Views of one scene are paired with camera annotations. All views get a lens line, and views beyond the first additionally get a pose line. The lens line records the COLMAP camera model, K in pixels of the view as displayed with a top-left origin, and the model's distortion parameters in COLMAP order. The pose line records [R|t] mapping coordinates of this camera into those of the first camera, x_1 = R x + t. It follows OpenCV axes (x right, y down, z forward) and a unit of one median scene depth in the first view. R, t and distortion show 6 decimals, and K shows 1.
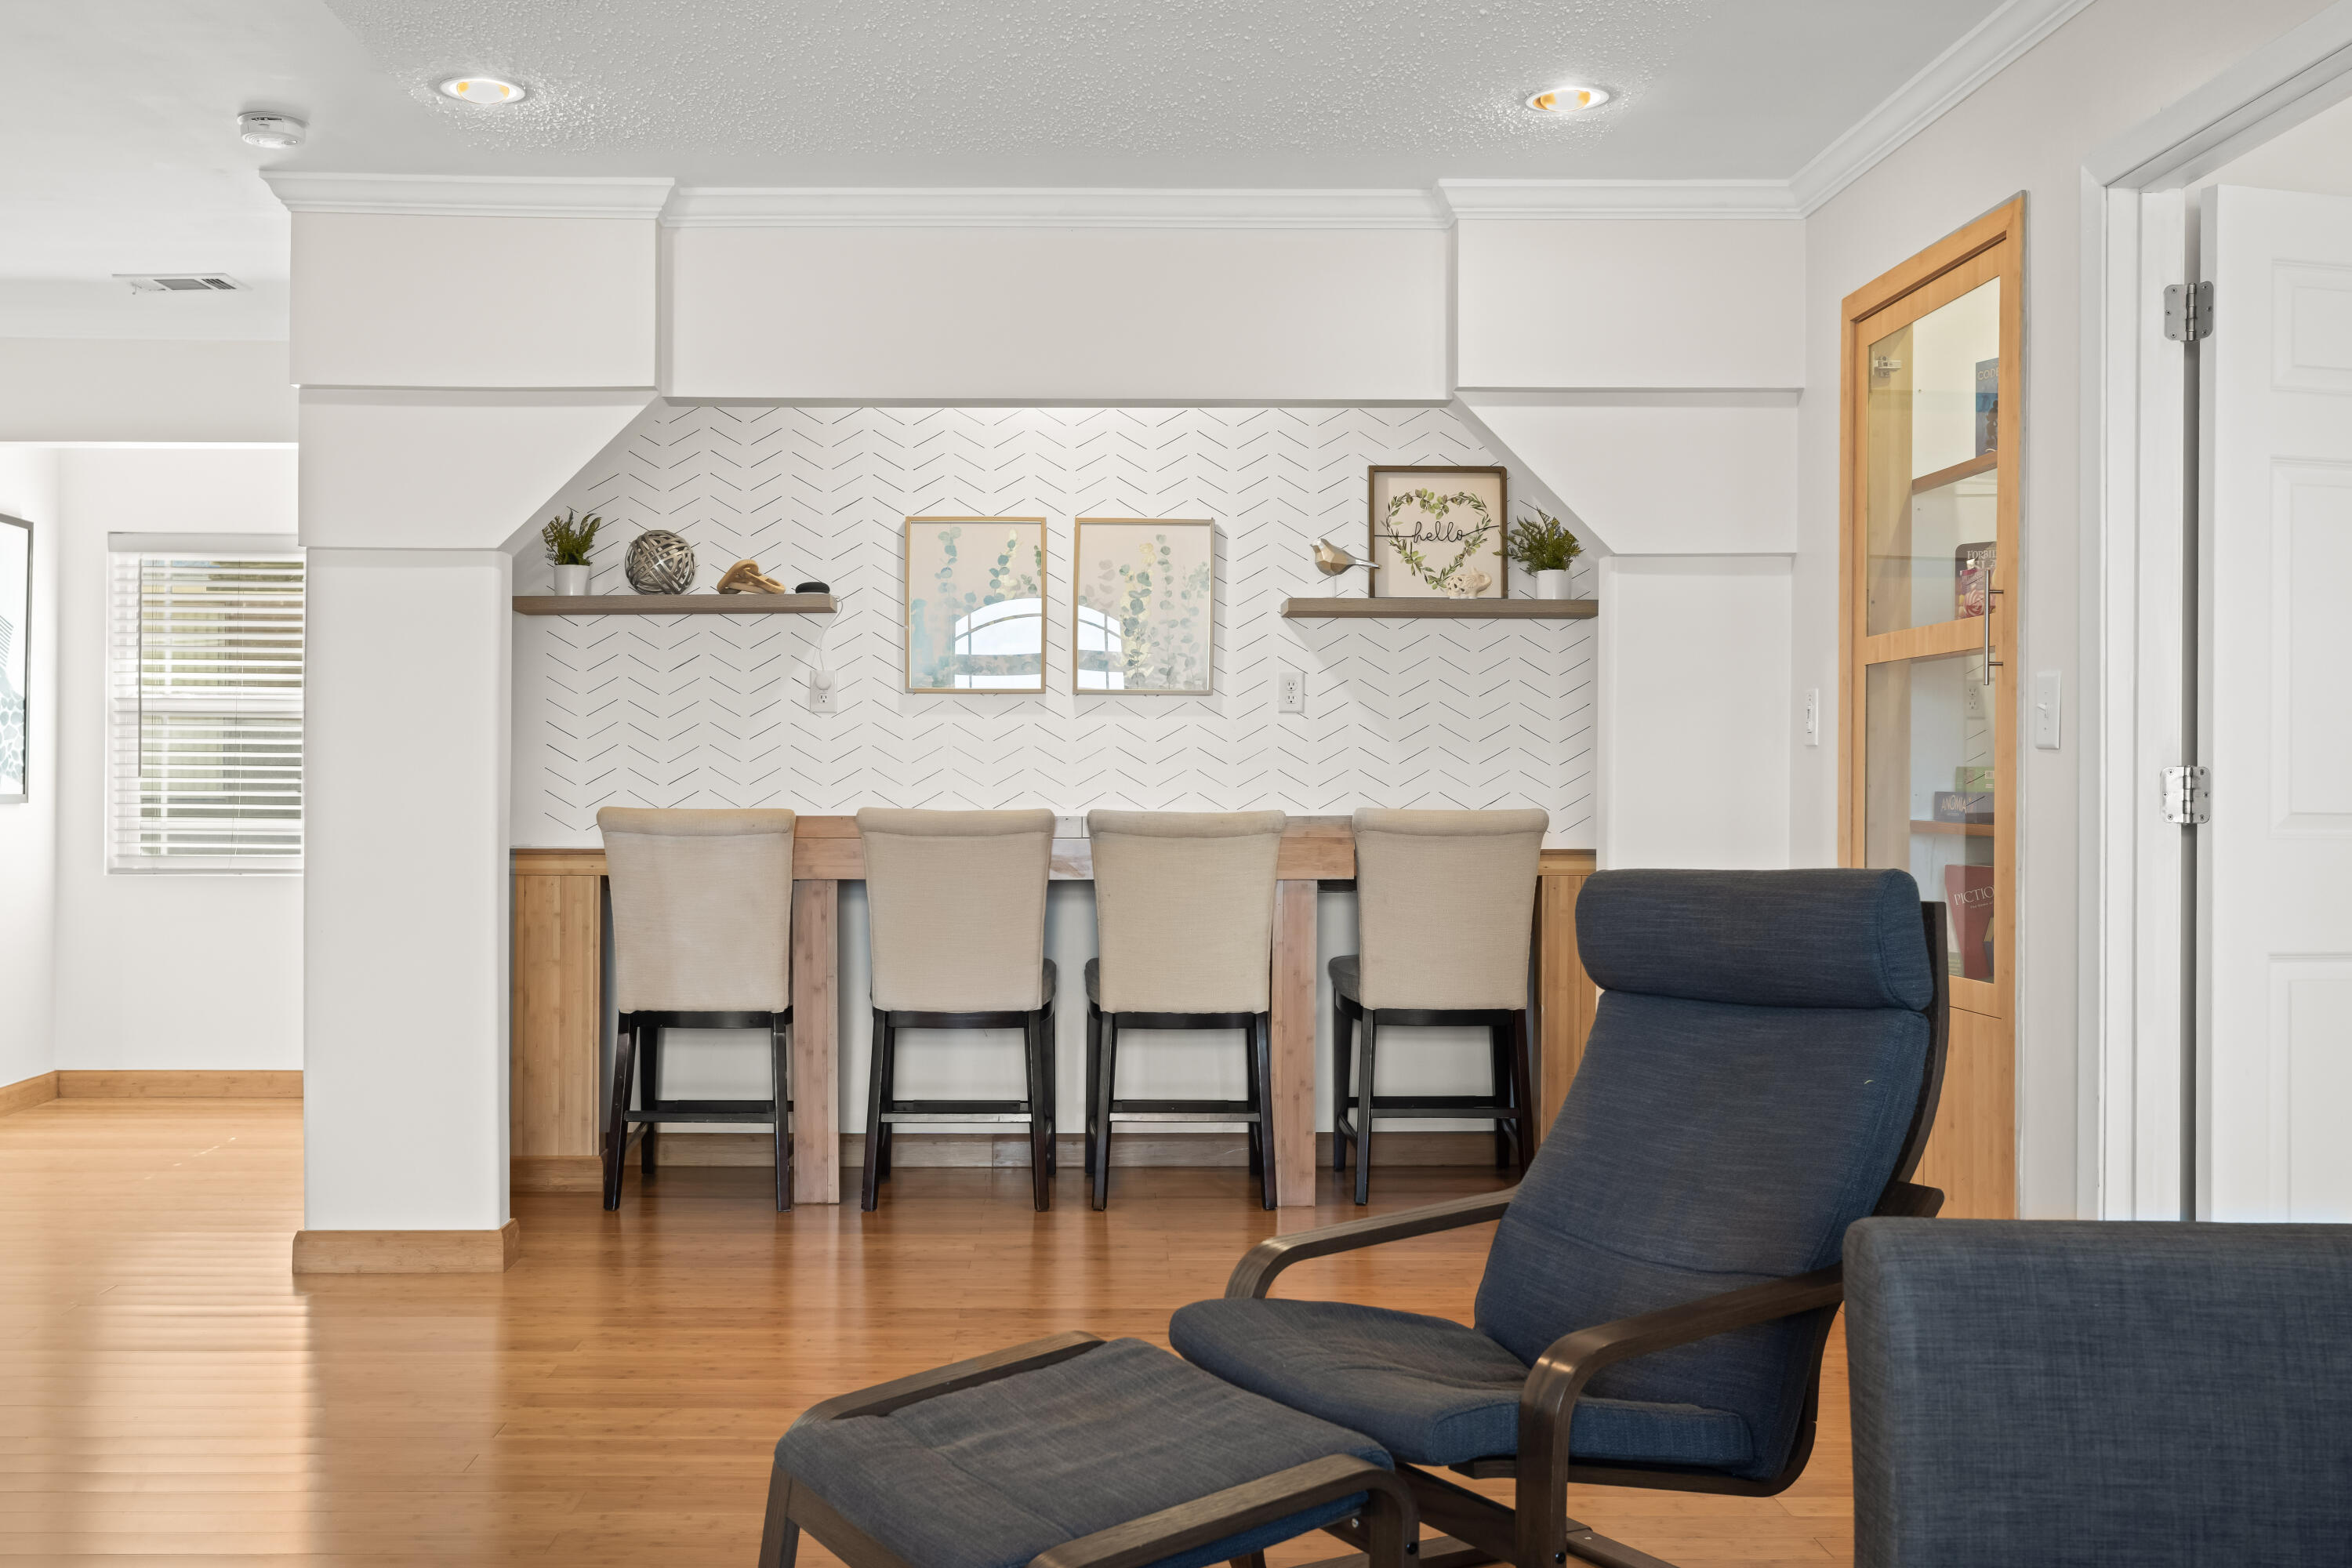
lens RADIAL K [[2248.1, 0, 1171.3], [0, 2248.1, 780.7], [0, 0, 1]] dist [-0.001963, 0.000000]
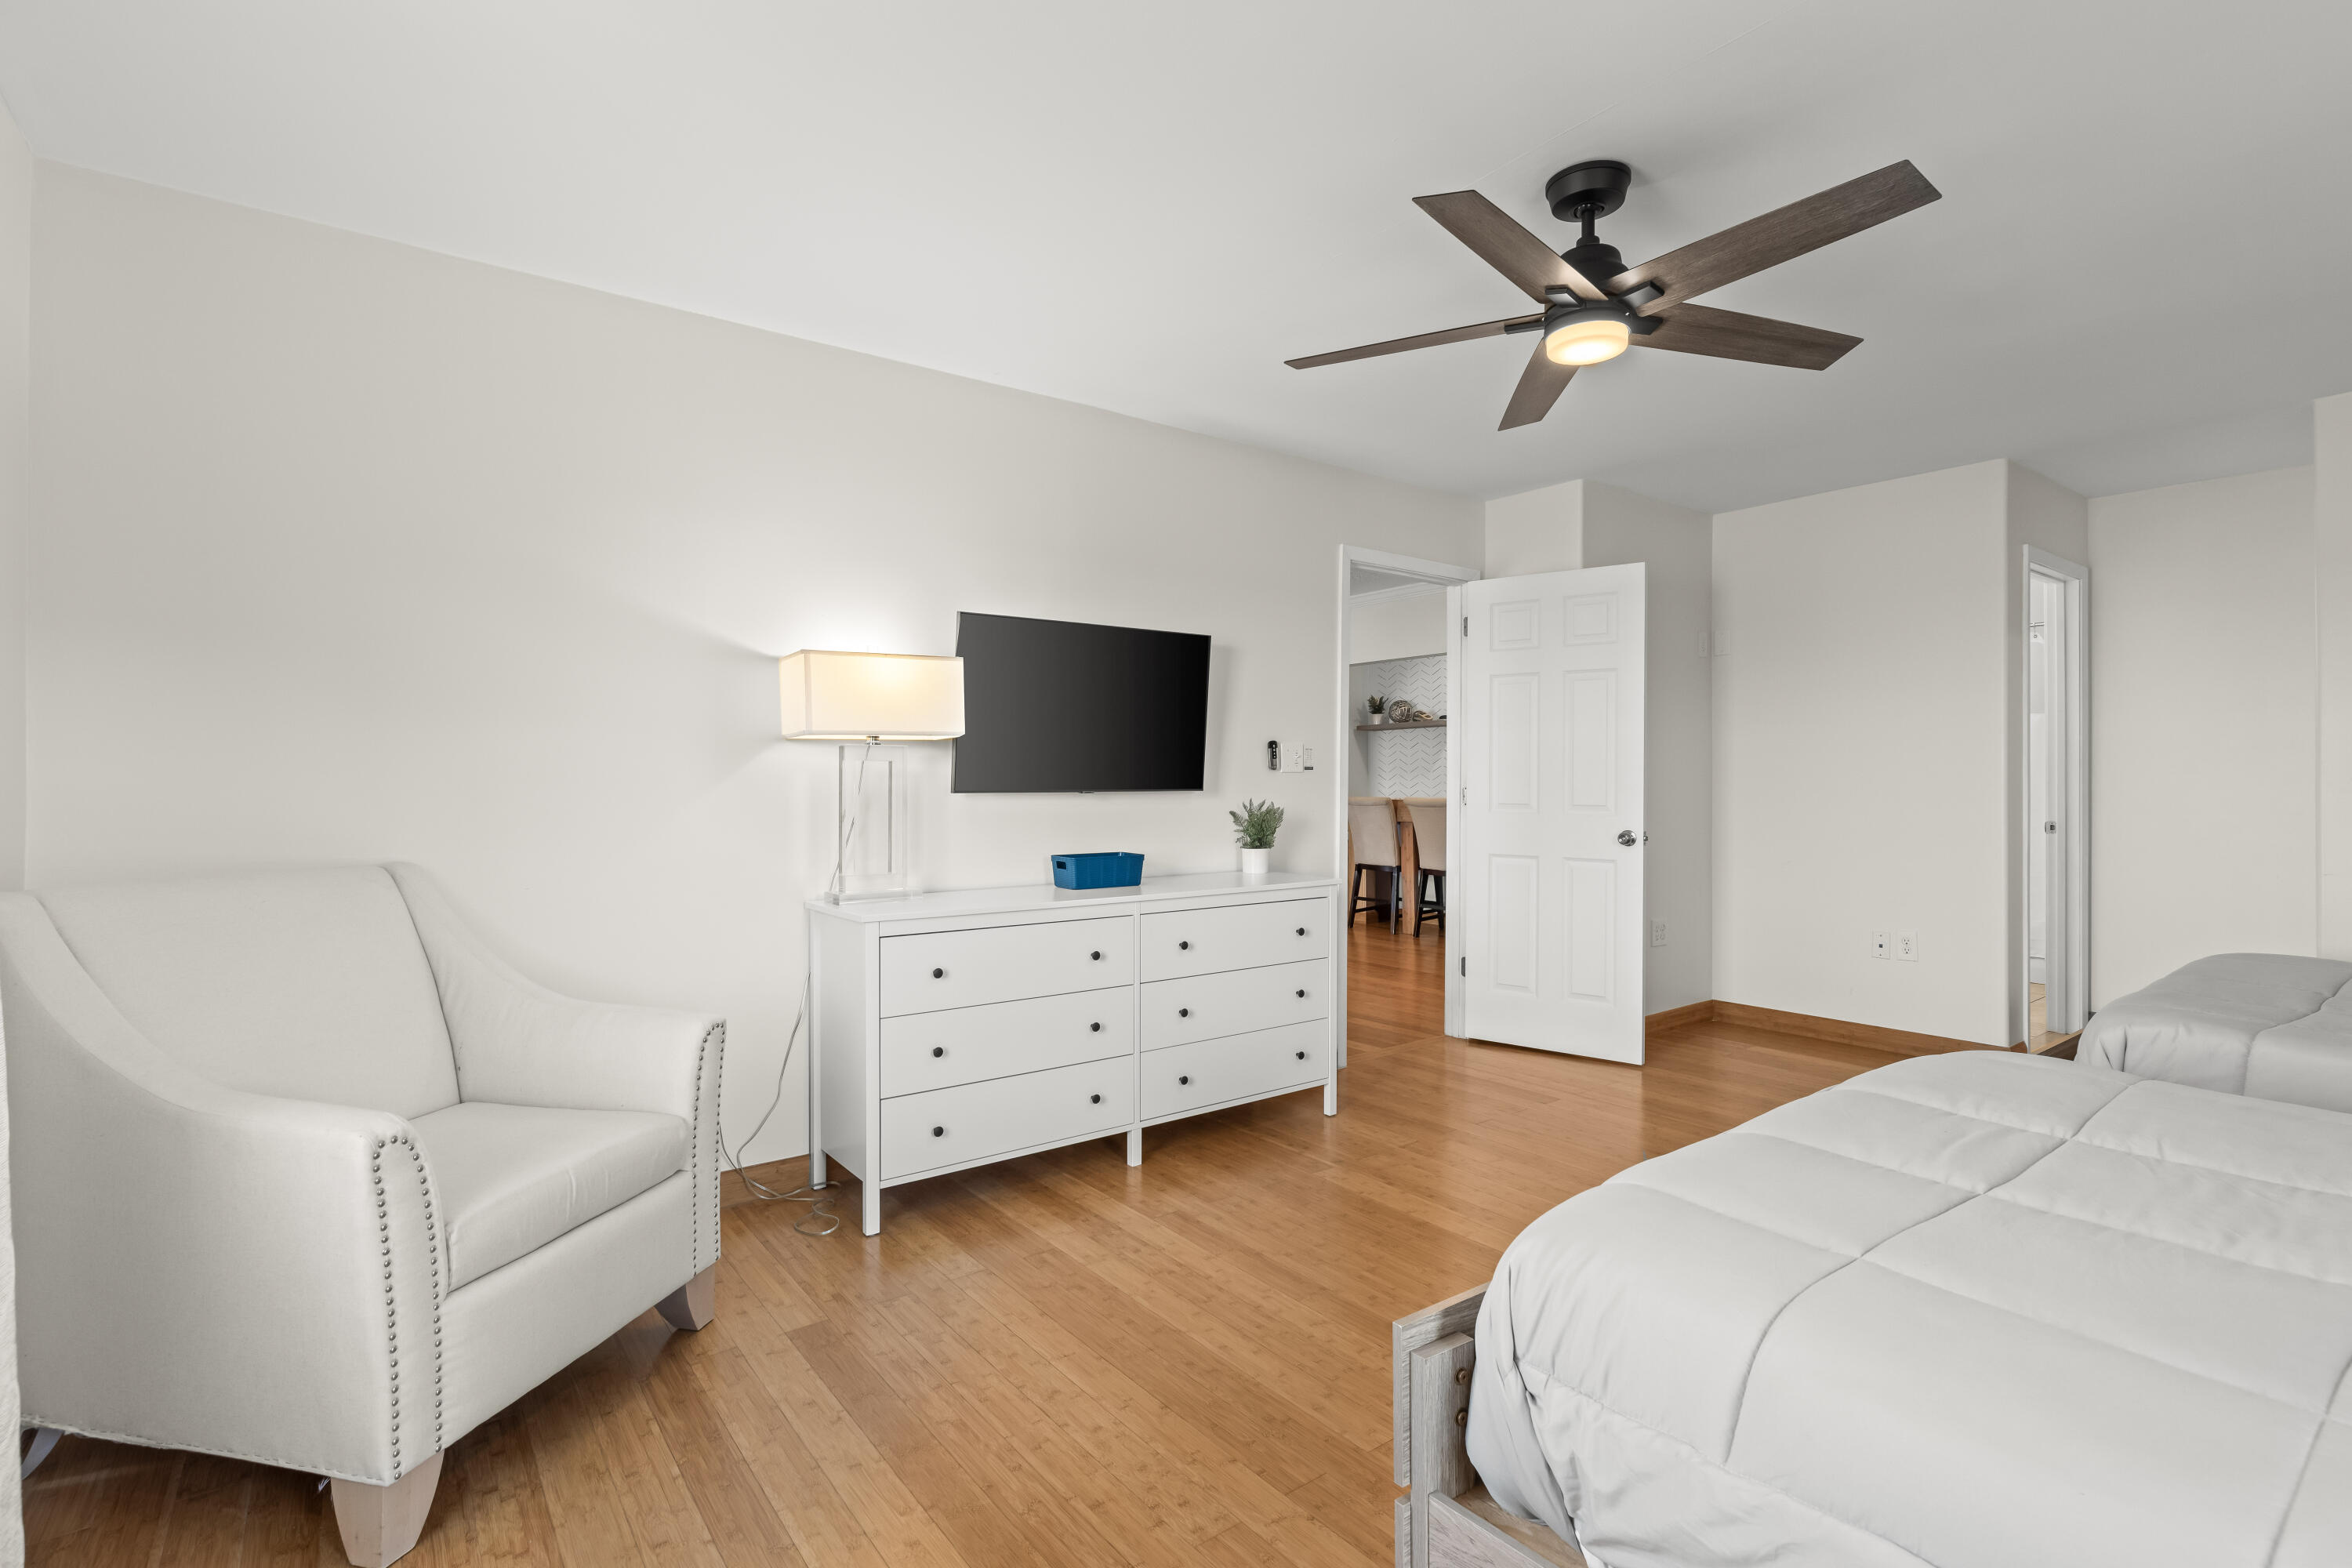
lens RADIAL K [[1116.1, 0, 1177.1], [0, 1116.1, 776.7], [0, 0, 1]] dist [-0.004605, 0.001480]
pose [[0.563256, -0.003403, -0.826275, 0.778460], [0.004986, 0.999987, -0.000720, -0.013238], [0.826267, -0.003714, 0.563266, -0.044896]]
